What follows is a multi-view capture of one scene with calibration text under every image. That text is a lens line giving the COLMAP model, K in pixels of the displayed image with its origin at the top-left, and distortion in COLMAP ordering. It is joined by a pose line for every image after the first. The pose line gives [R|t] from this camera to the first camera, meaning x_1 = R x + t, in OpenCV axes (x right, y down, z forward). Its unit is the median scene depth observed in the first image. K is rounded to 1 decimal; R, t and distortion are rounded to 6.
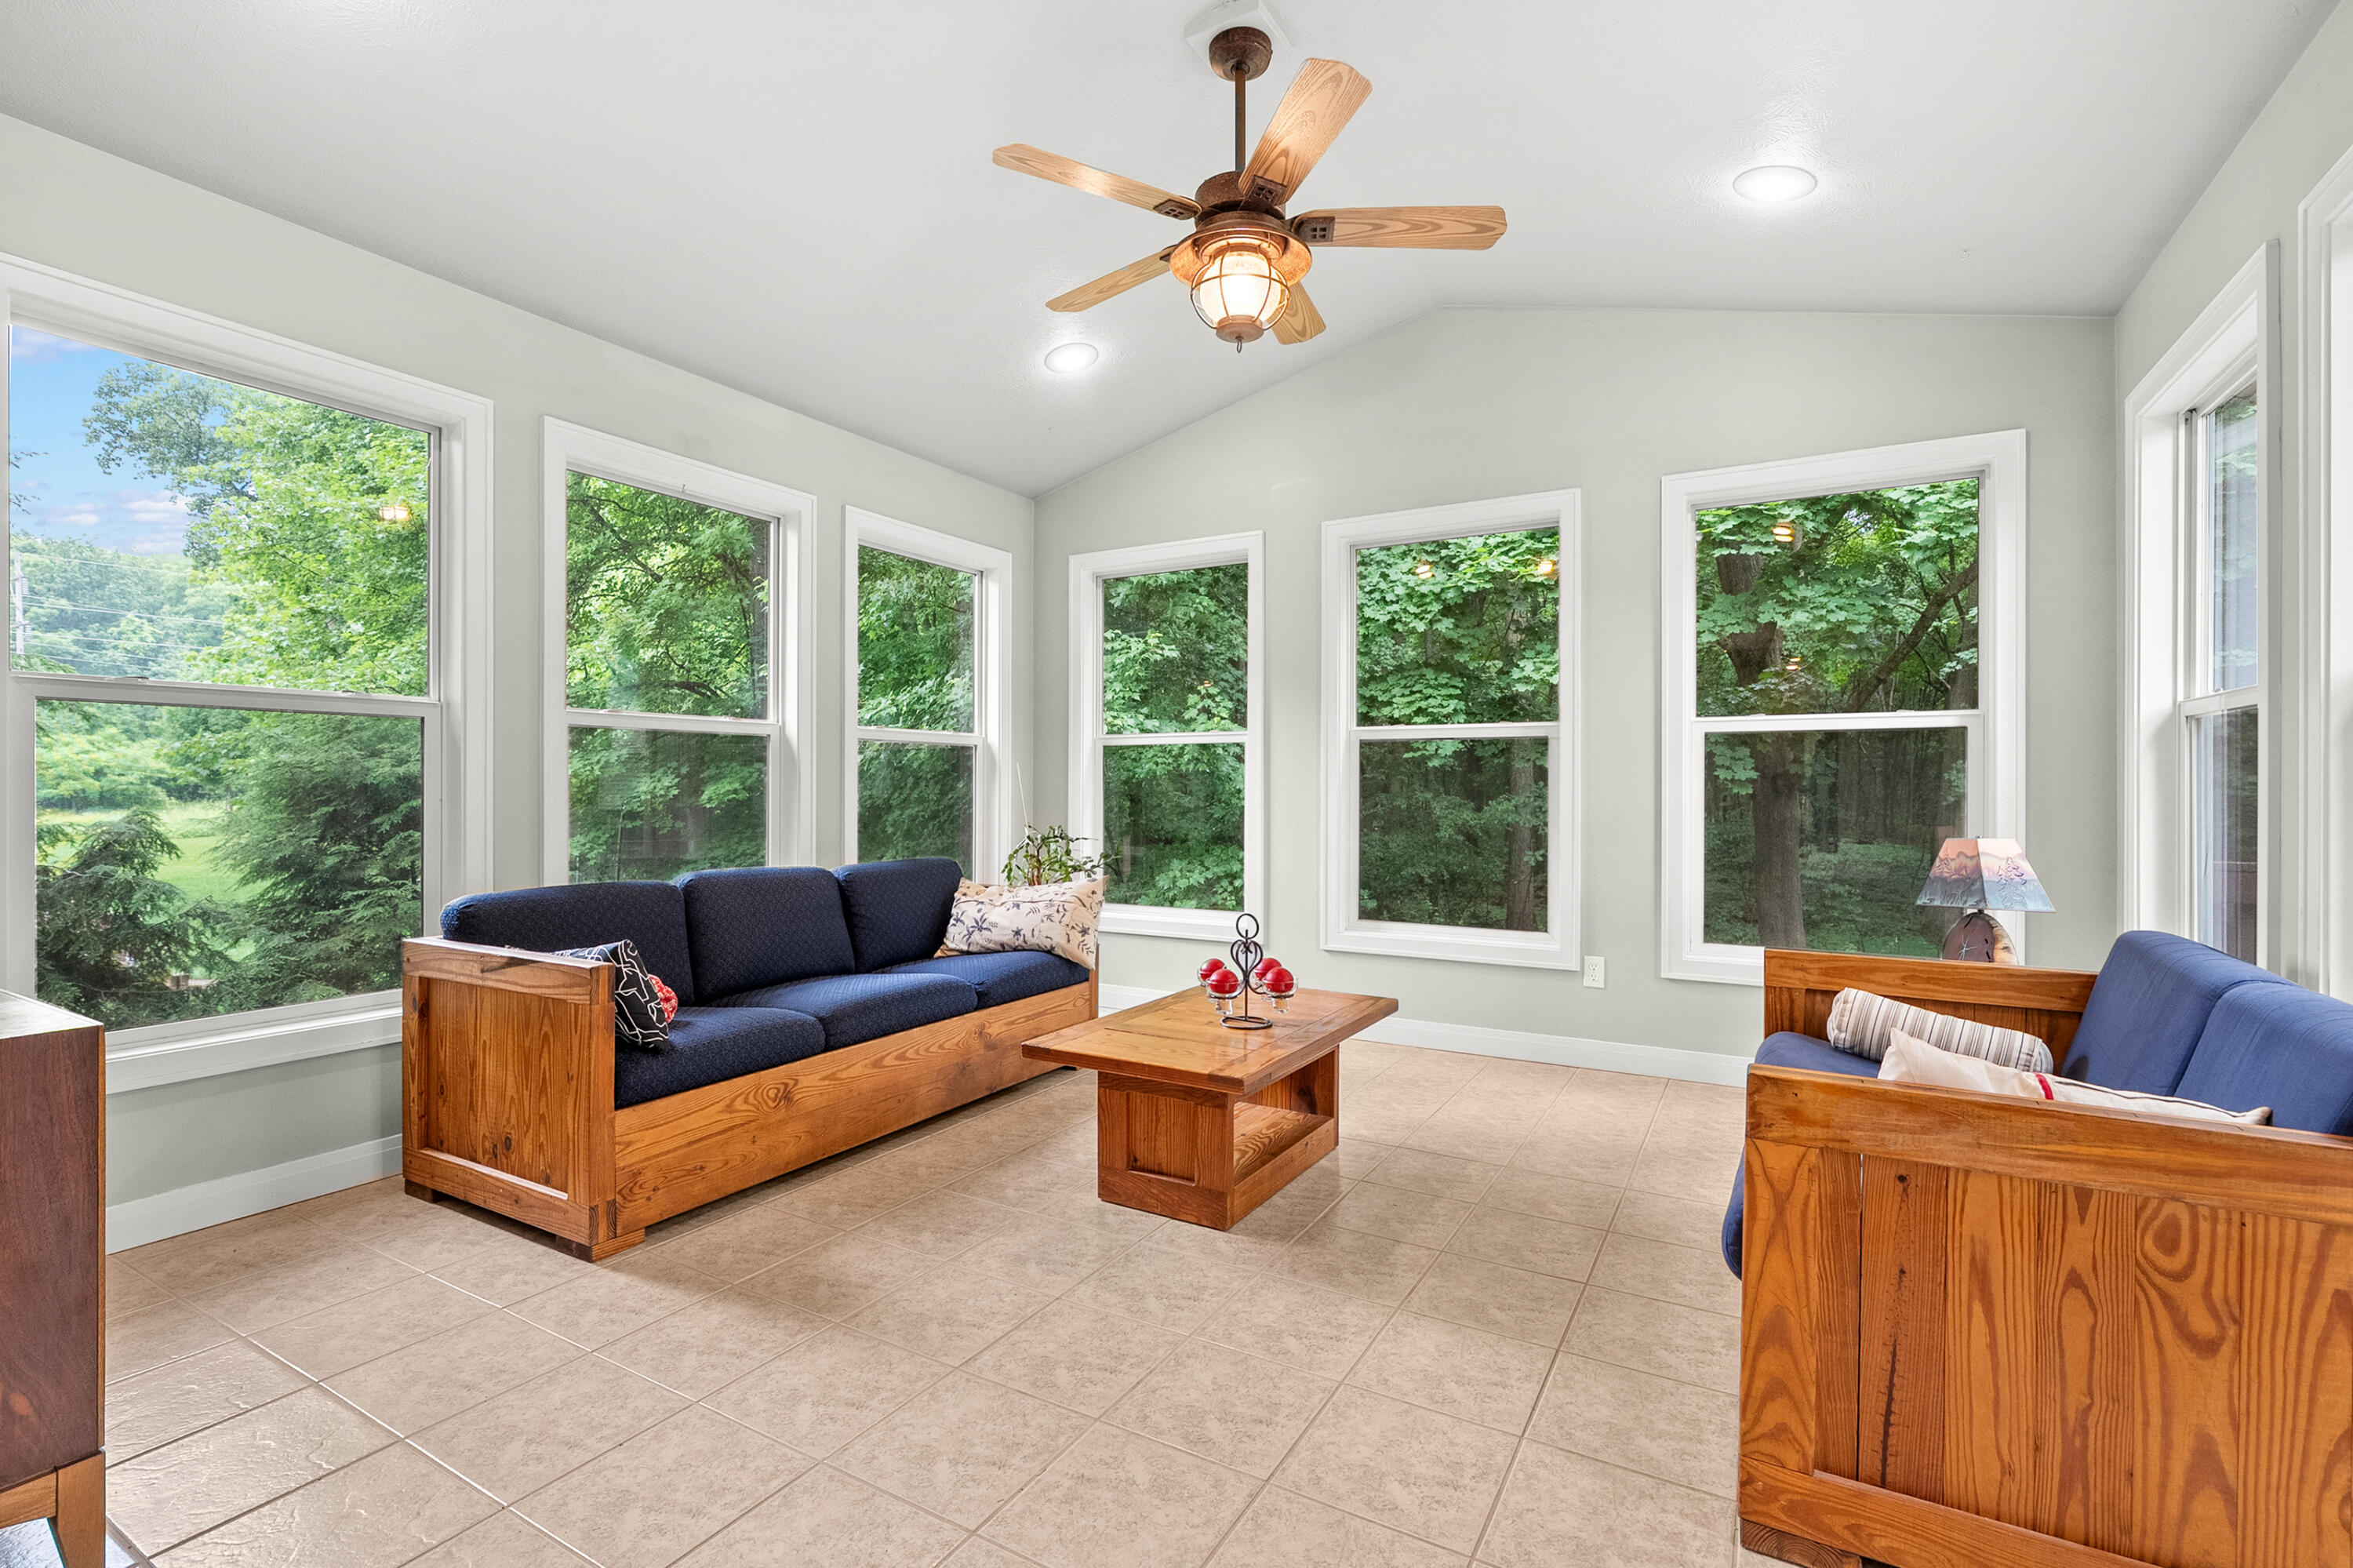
lens RADIAL K [[1069.1, 0, 1180.7], [0, 1069.1, 784.5], [0, 0, 1]] dist [0.000000, 0.002339]
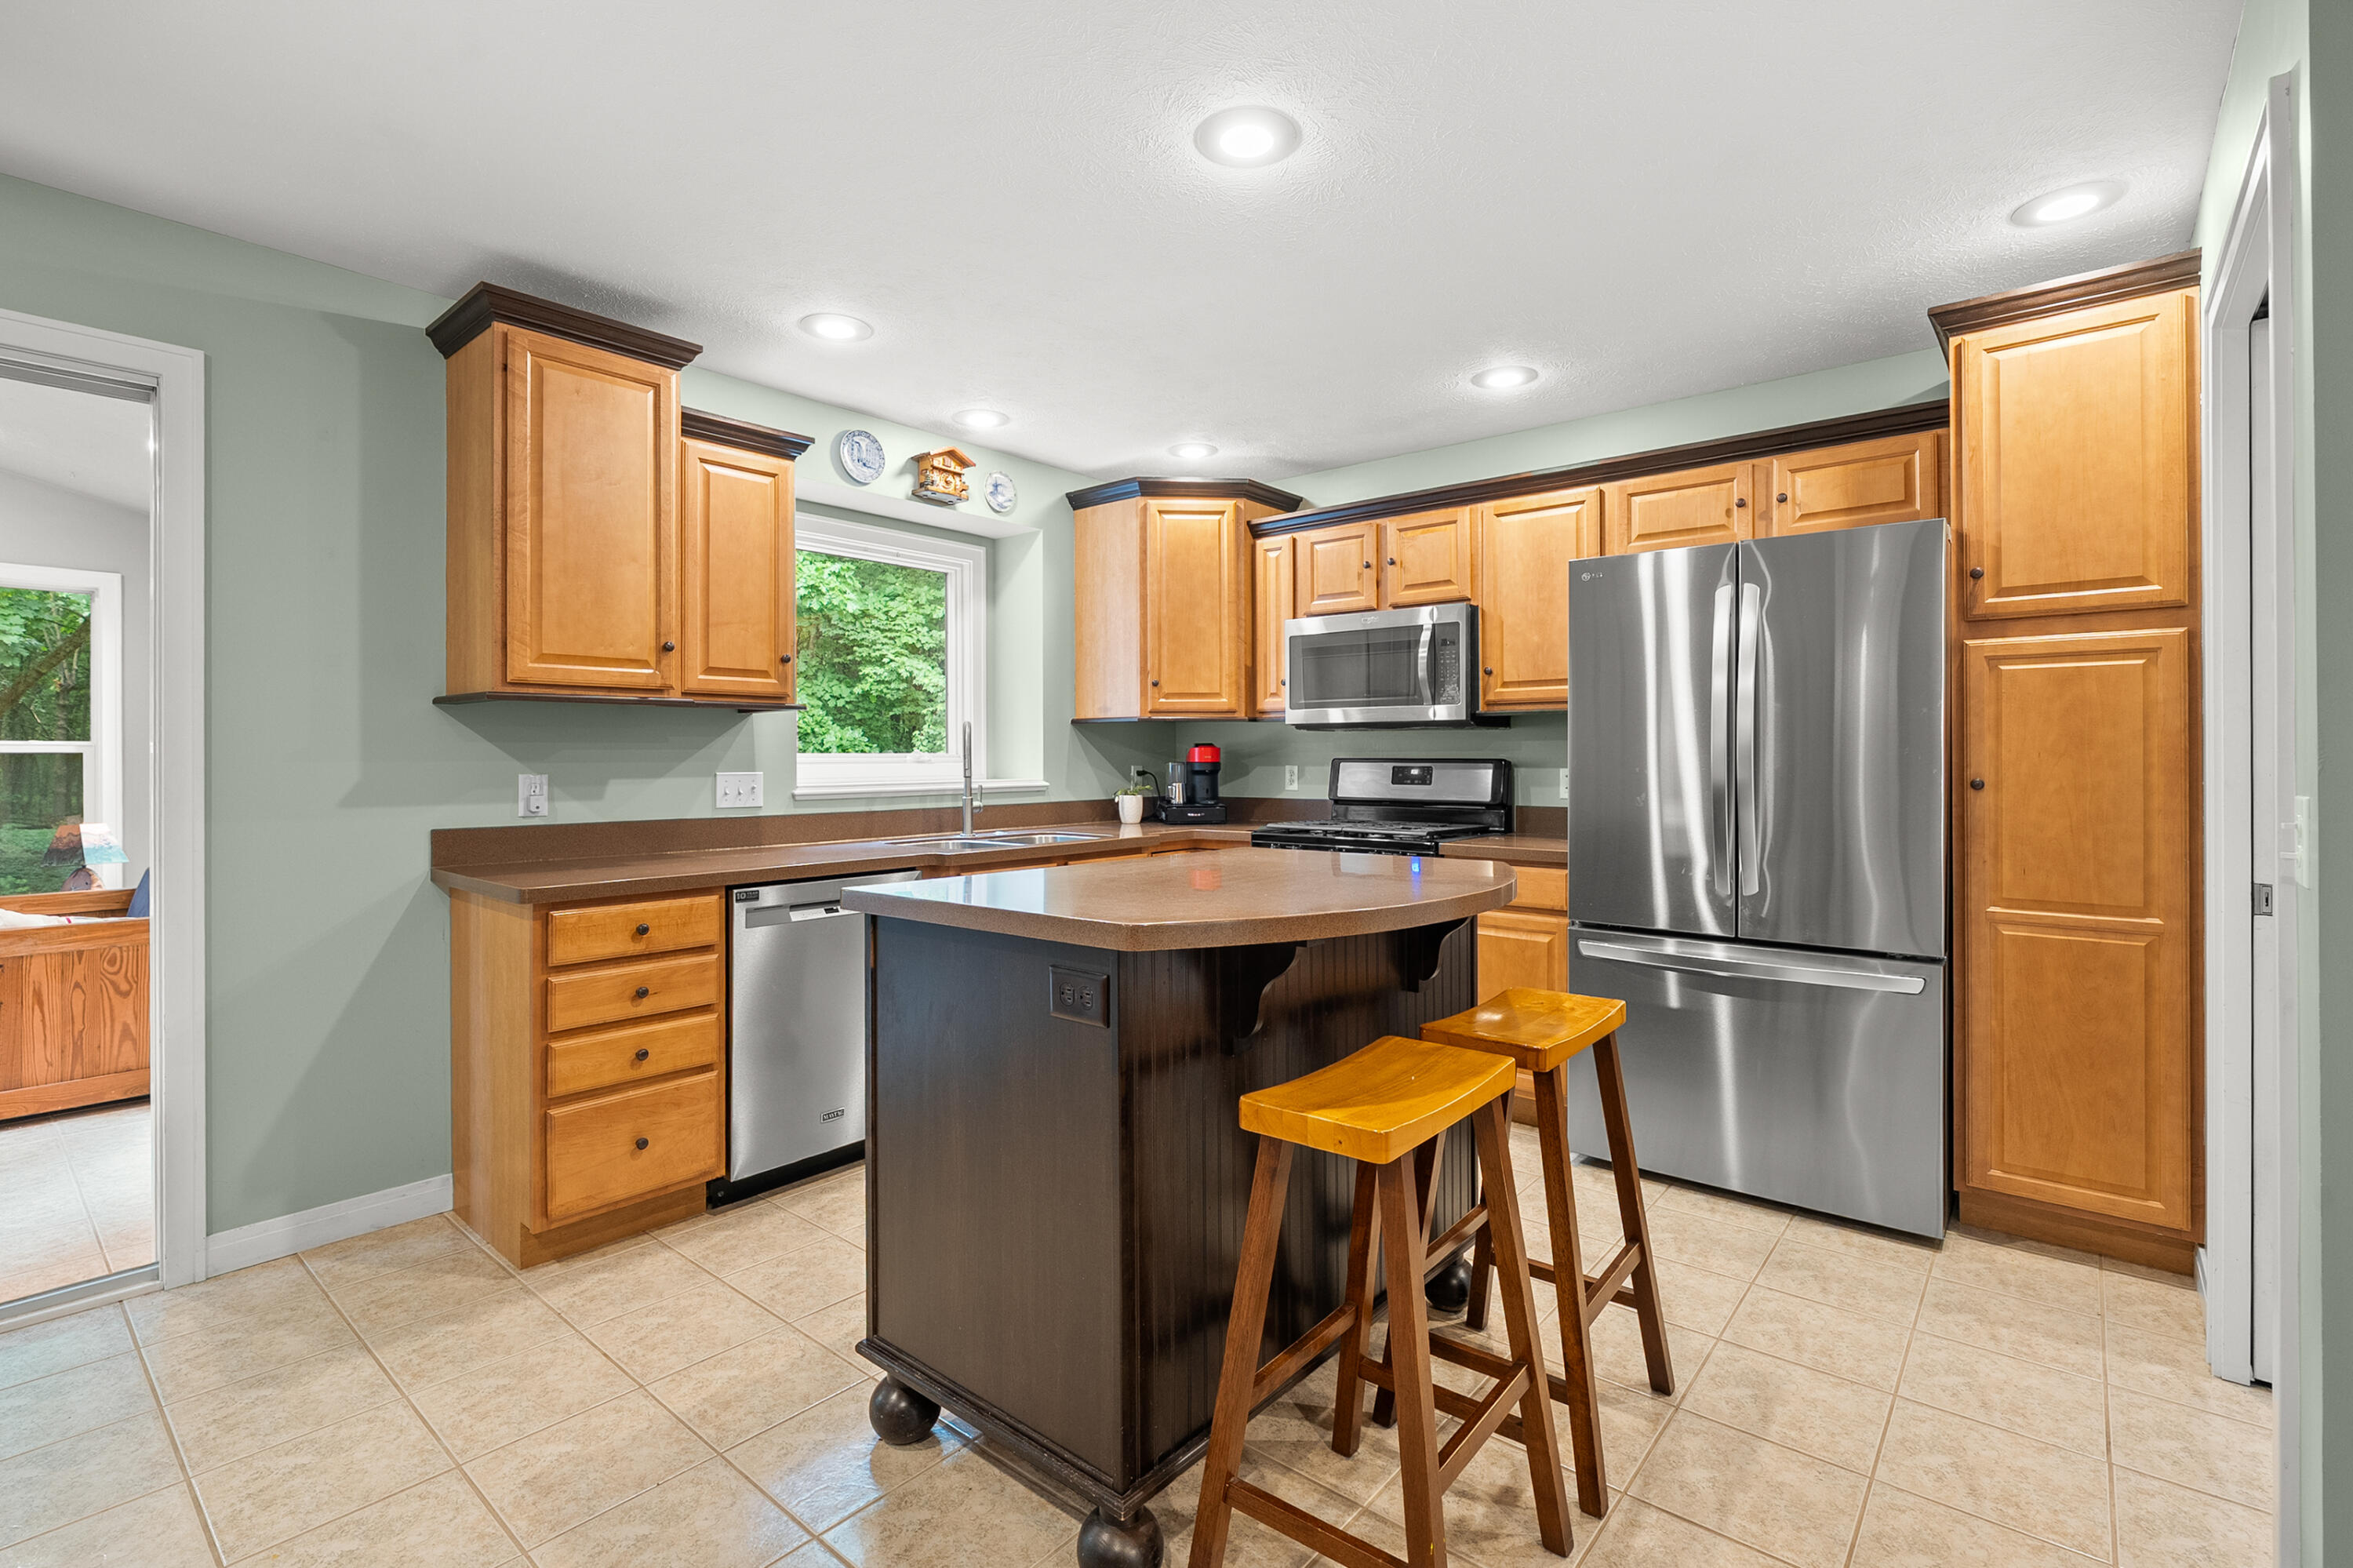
lens RADIAL K [[1069.1, 0, 1180.4], [0, 1069.1, 761.8], [0, 0, 1]] dist [0.000000, 0.002339]
pose [[0.180019, -0.005720, 0.983647, -0.456814], [-0.006839, 0.999952, 0.007067, -0.055043], [-0.983639, -0.008000, 0.179971, -0.759894]]
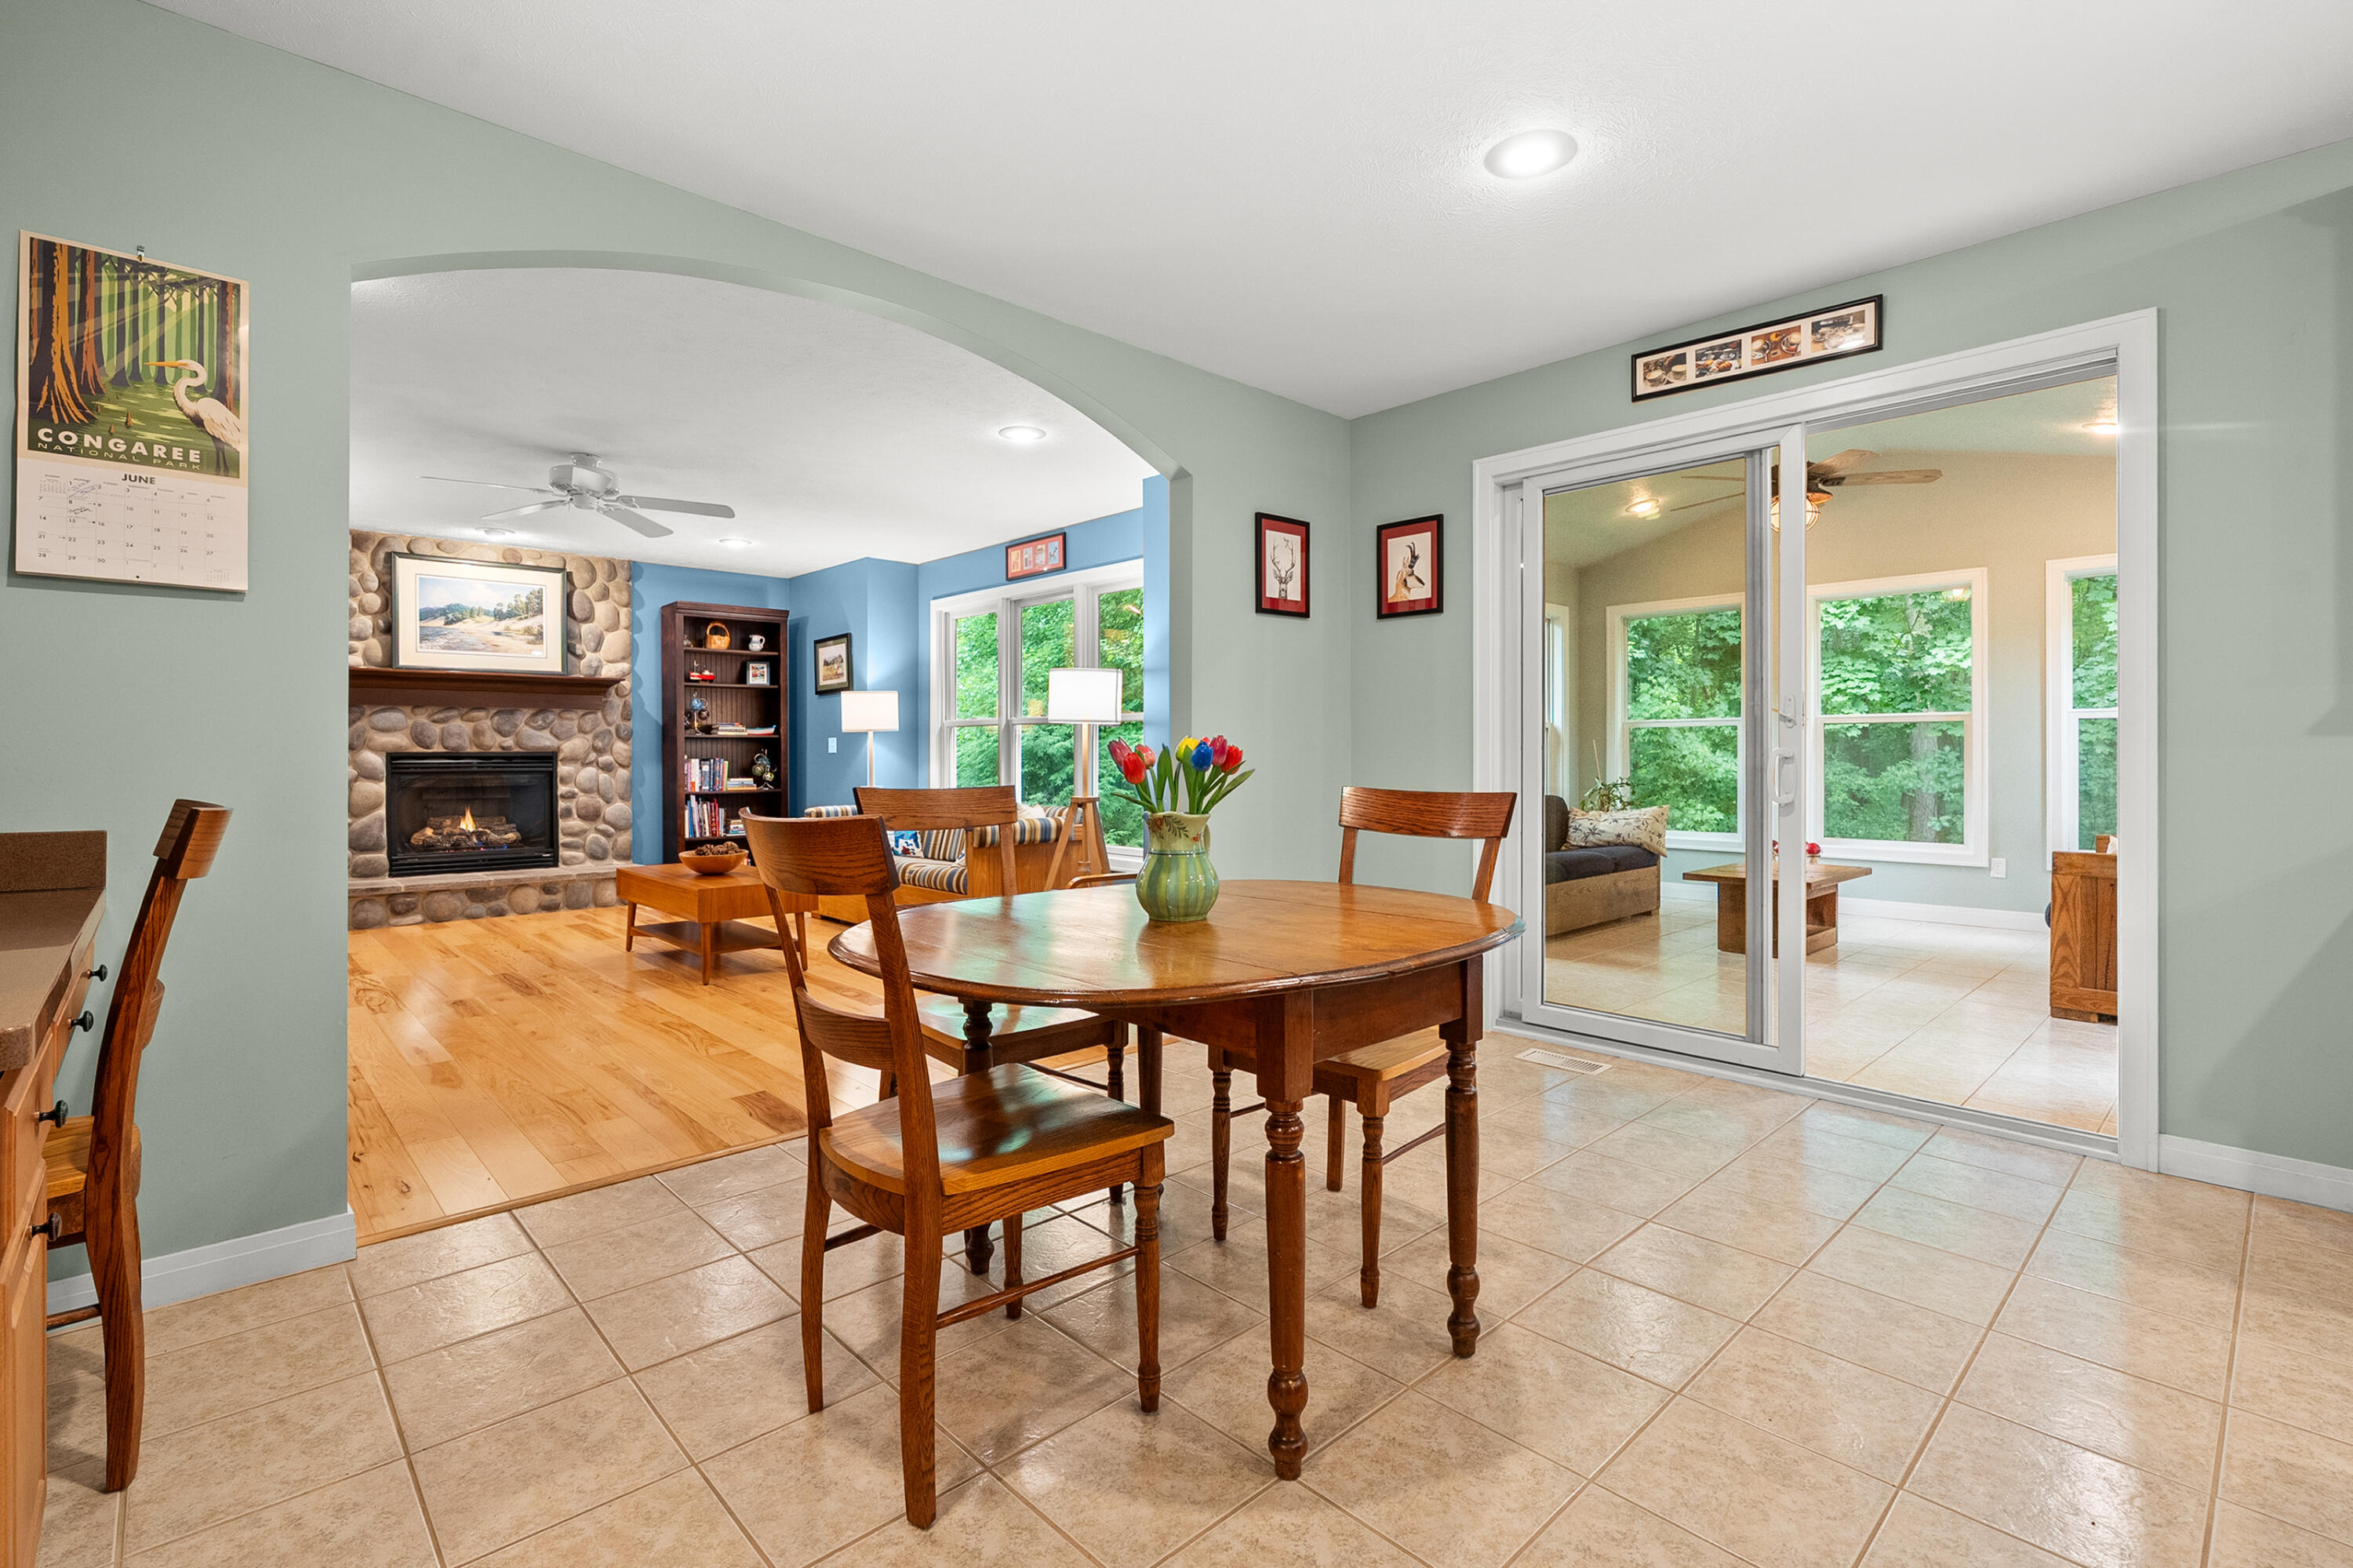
lens RADIAL K [[1069.1, 0, 1166.3], [0, 1069.1, 761.7], [0, 0, 1]] dist [0.000000, 0.002339]
pose [[0.955894, 0.002056, -0.293703, -0.340045], [0.002191, 0.999898, 0.014130, -0.011945], [0.293702, -0.014150, 0.955792, -0.912492]]
